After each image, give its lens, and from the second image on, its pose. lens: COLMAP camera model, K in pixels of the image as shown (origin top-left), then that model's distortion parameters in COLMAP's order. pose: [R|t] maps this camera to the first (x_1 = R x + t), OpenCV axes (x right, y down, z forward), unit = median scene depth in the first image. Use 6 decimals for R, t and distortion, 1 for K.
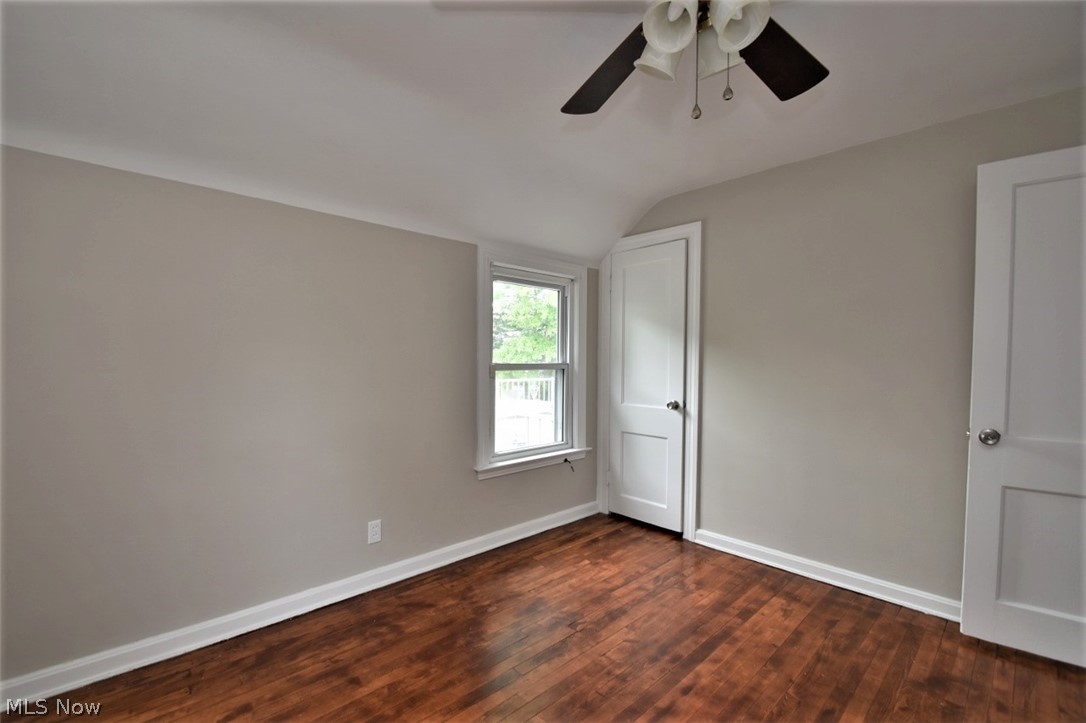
lens RADIAL K [[474.5, 0, 527.3], [0, 474.5, 376.8], [0, 0, 1]] dist [0.010576, -0.015573]
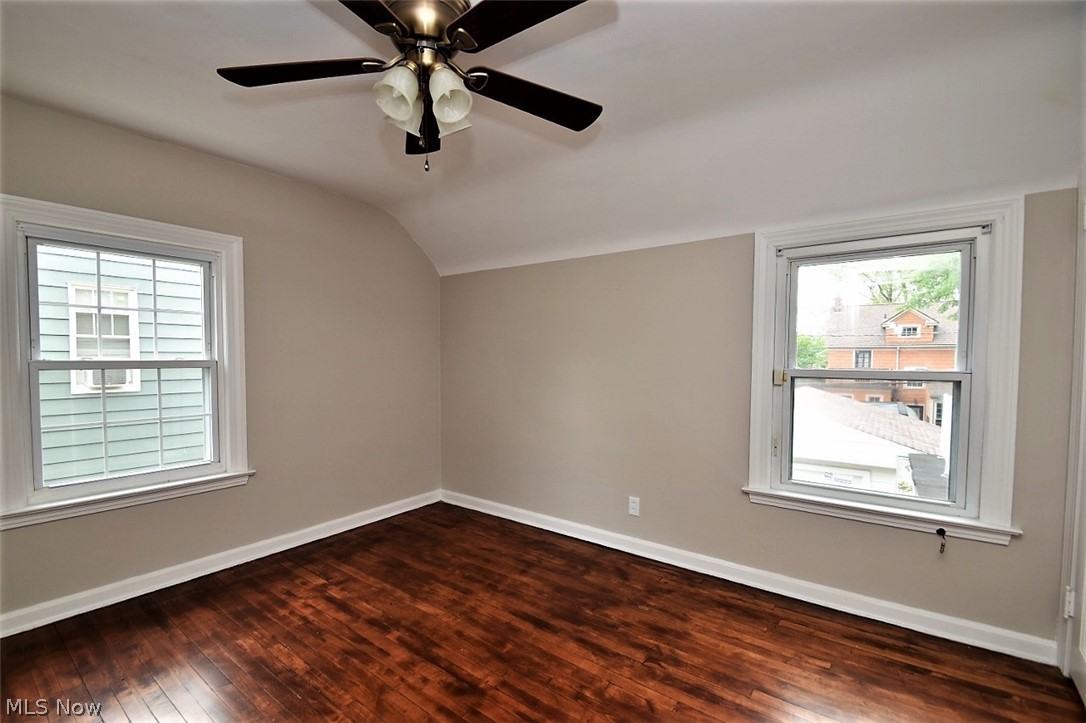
lens RADIAL K [[474.5, 0, 527.3], [0, 474.5, 376.8], [0, 0, 1]] dist [0.010576, -0.015573]
pose [[0.159282, 0.033312, -0.986671, 0.870220], [-0.037056, 0.998928, 0.027744, -0.027742], [0.986537, 0.032143, 0.160345, 0.565139]]
